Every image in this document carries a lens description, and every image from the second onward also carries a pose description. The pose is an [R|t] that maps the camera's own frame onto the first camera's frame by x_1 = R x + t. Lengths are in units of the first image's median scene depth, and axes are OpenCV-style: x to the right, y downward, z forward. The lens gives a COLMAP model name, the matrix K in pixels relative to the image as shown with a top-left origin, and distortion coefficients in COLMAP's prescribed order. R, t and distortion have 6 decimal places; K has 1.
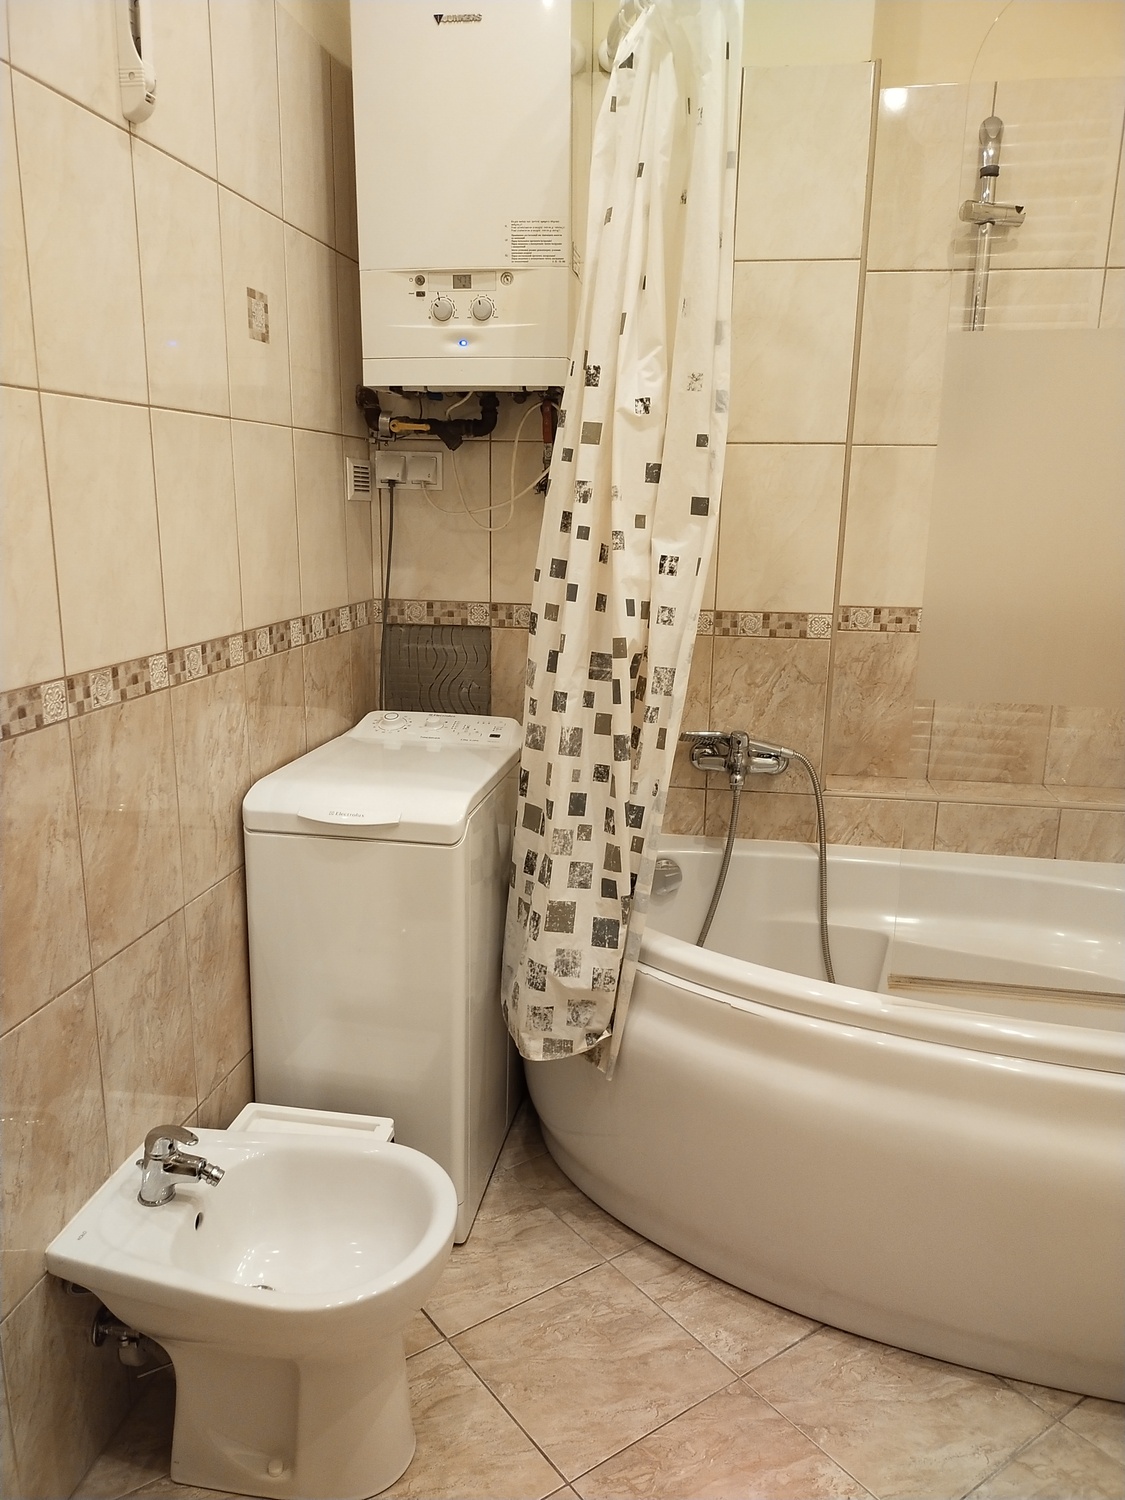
lens RADIAL K [[1114.5, 0, 571.7], [0, 1114.5, 755.5], [0, 0, 1]] dist [0.060999, -0.067612]
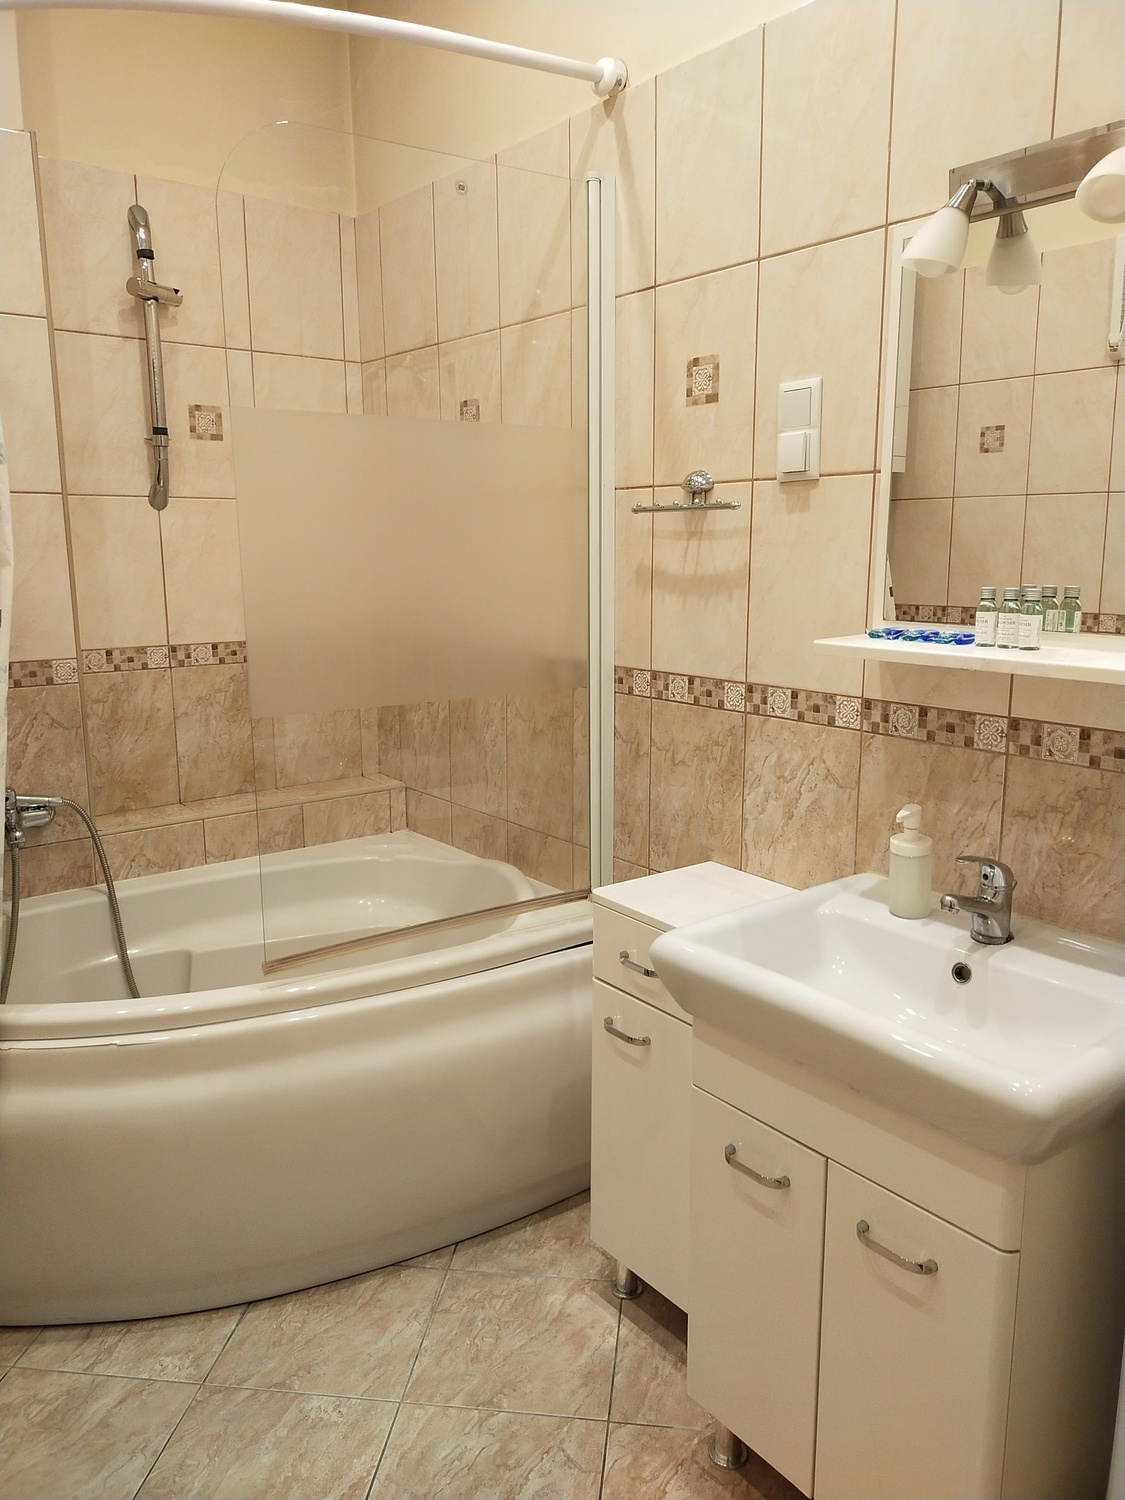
lens RADIAL K [[1114.5, 0, 556.2], [0, 1114.5, 757.0], [0, 0, 1]] dist [0.060999, -0.067612]
pose [[0.687934, -0.157095, 0.708567, -0.218309], [0.181987, 0.982440, 0.041127, -0.001256], [-0.702586, 0.100657, 0.704444, -0.019261]]
